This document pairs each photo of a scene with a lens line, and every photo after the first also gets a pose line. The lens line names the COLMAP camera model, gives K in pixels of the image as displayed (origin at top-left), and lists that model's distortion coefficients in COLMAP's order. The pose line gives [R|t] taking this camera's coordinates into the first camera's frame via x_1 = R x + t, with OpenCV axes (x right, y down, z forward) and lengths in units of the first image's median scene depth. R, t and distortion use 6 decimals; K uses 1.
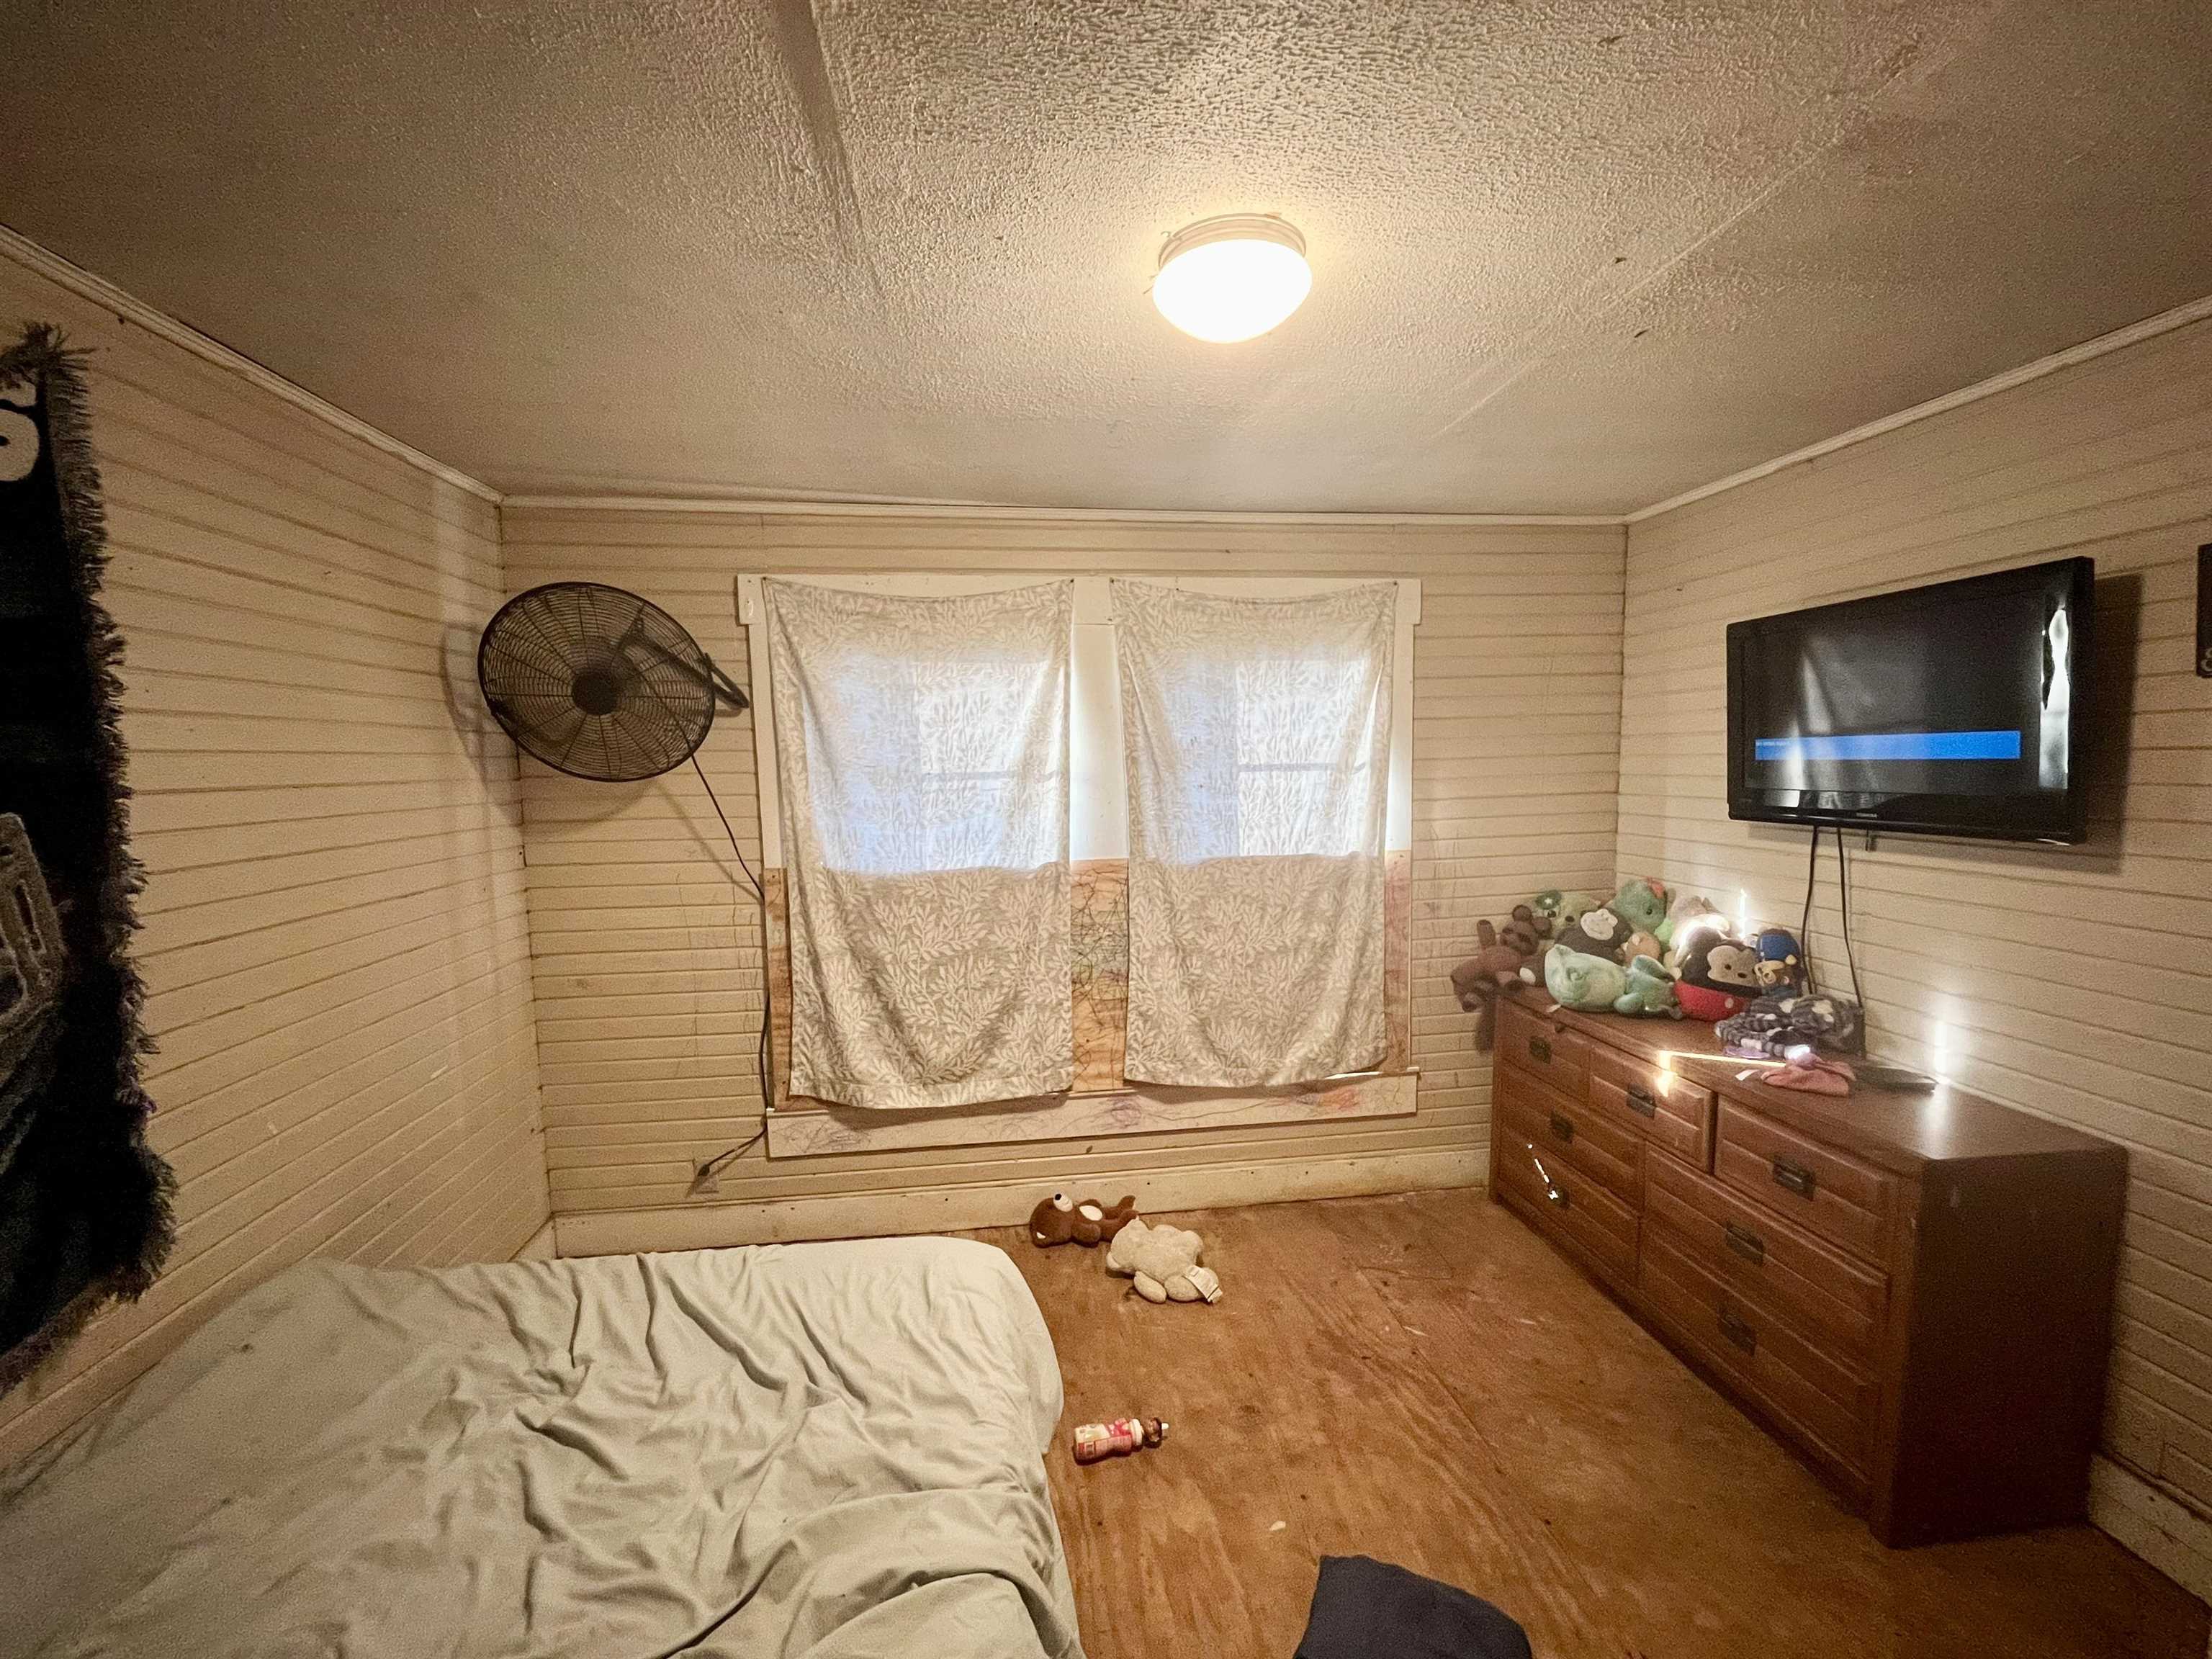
lens RADIAL K [[899.2, 0, 1098.9], [0, 899.2, 833.3], [0, 0, 1]] dist [-0.004563, 0.000706]
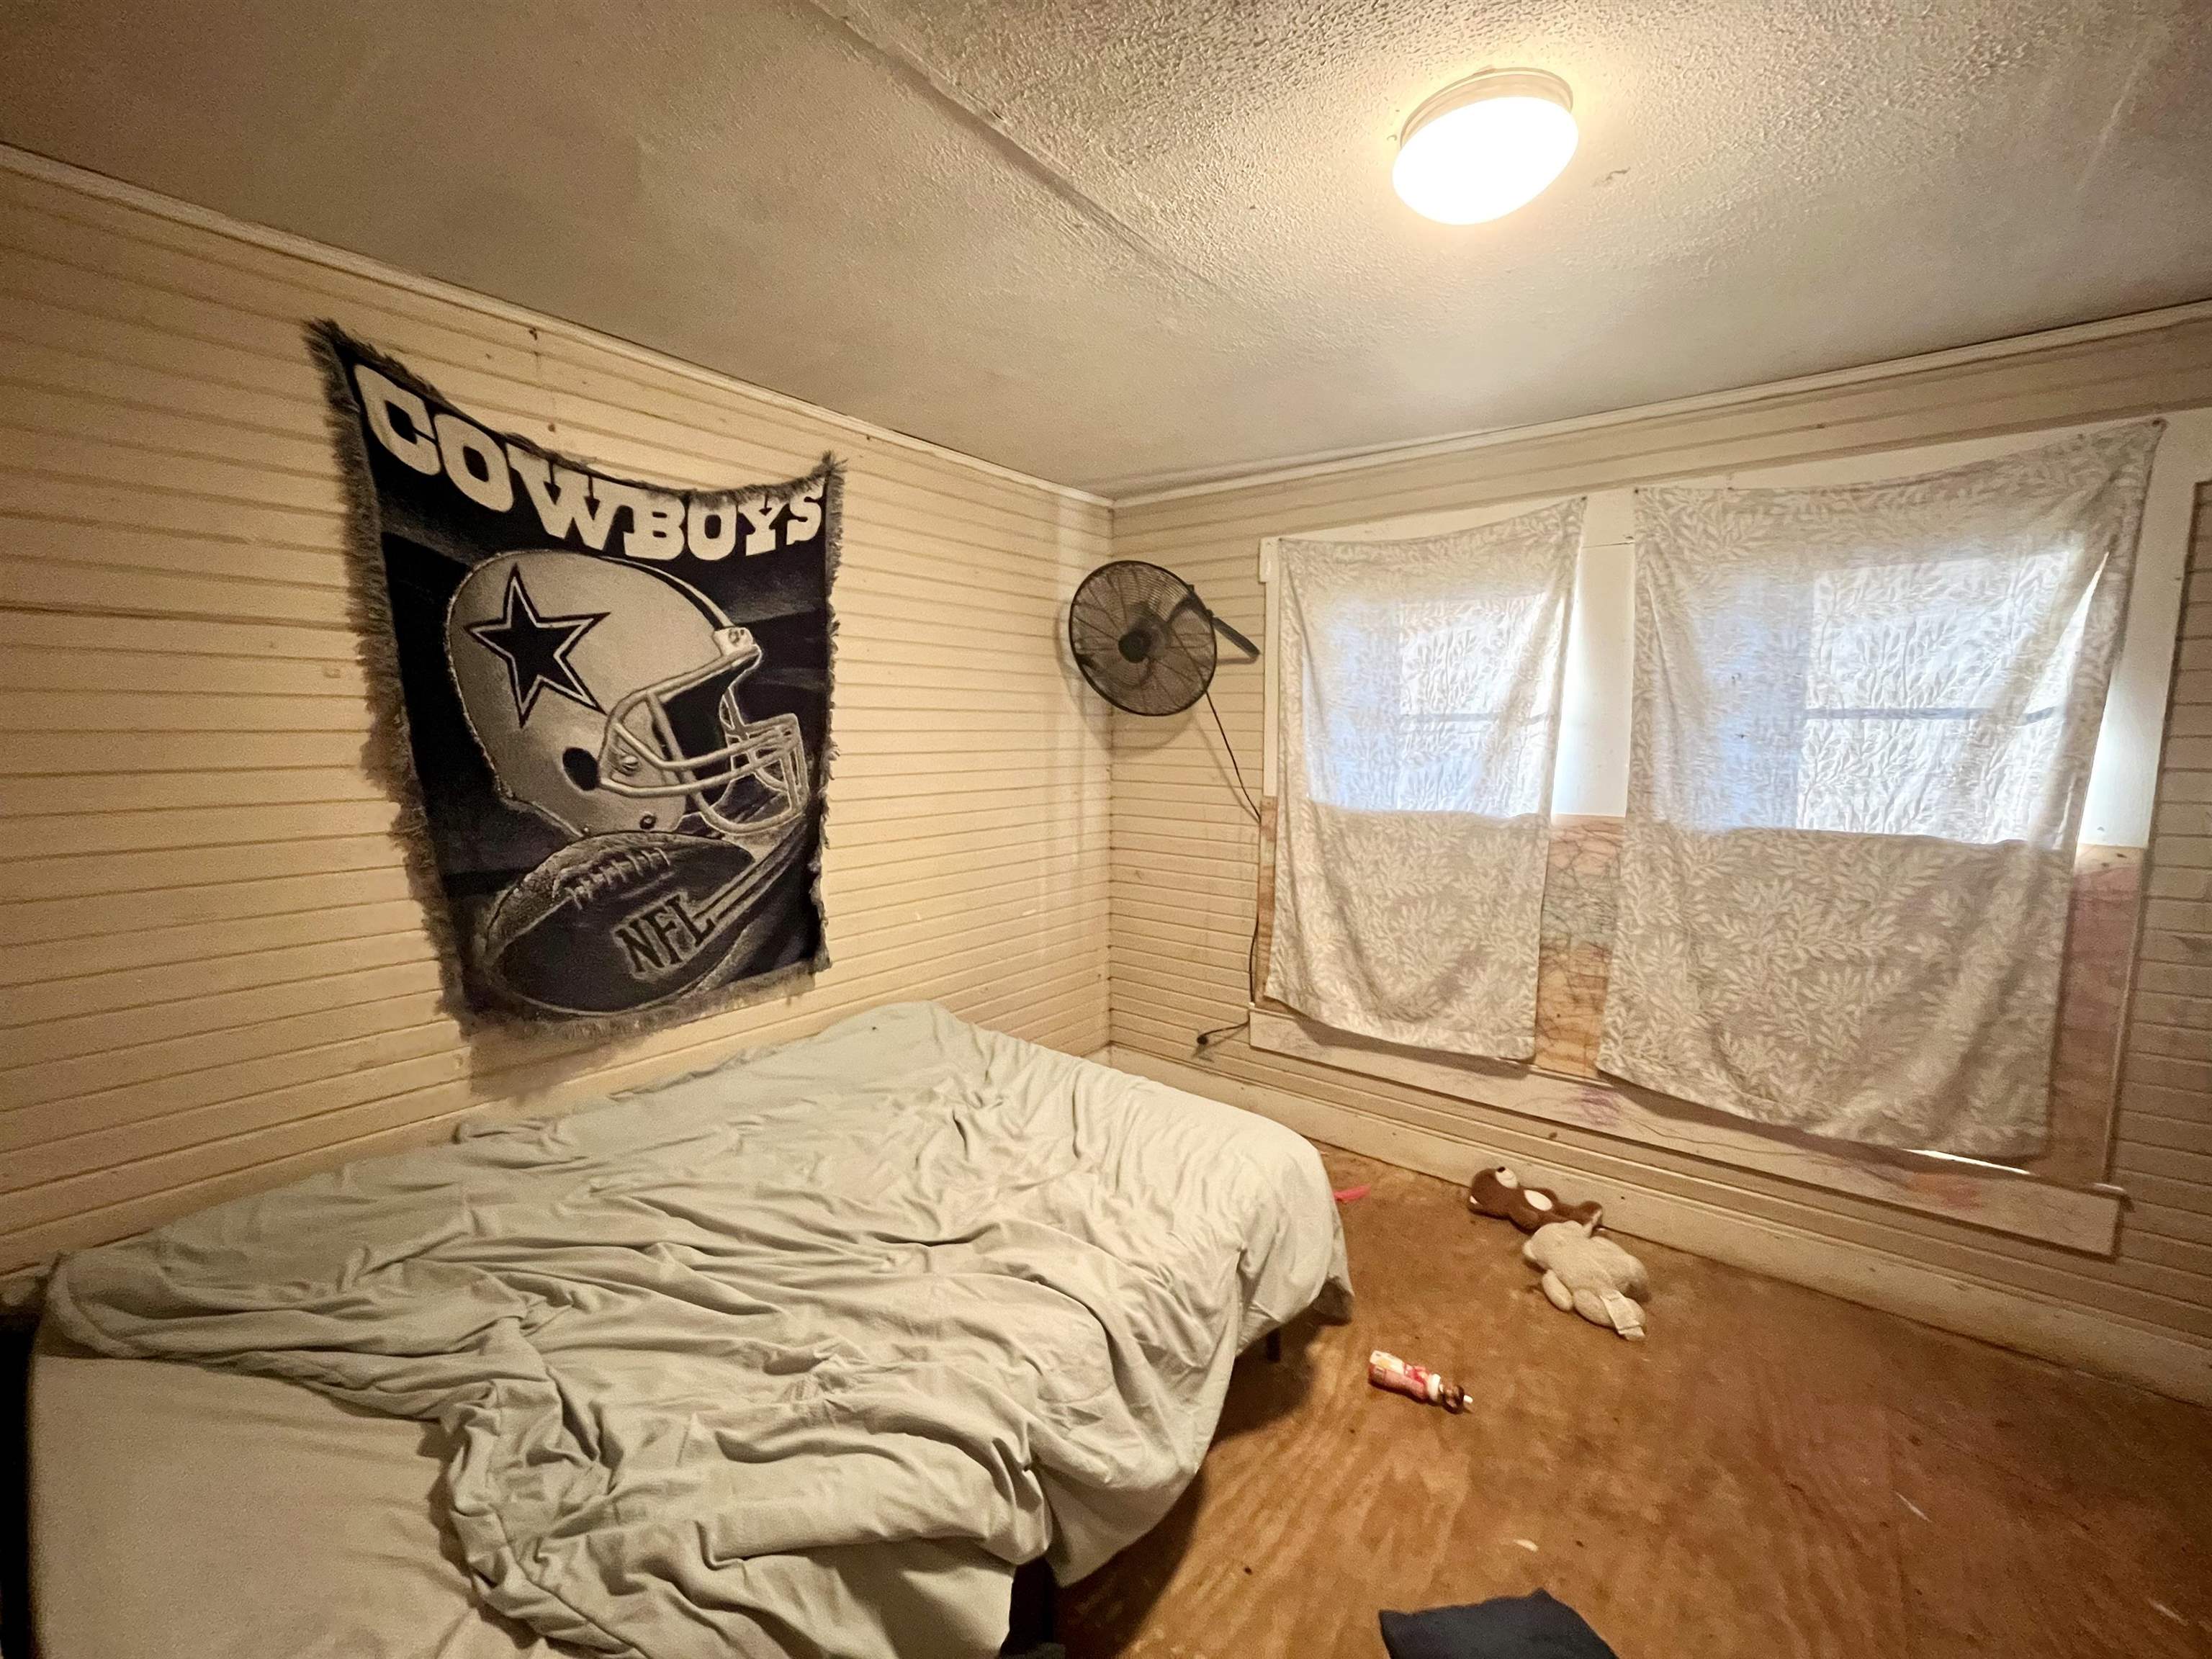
lens RADIAL K [[899.2, 0, 1098.1], [0, 899.2, 833.2], [0, 0, 1]] dist [-0.004563, 0.000706]
pose [[0.703618, 0.103361, -0.703021, 0.289469], [-0.075690, 0.994637, 0.070481, 0.021223], [0.706536, 0.003620, 0.707668, 0.037399]]
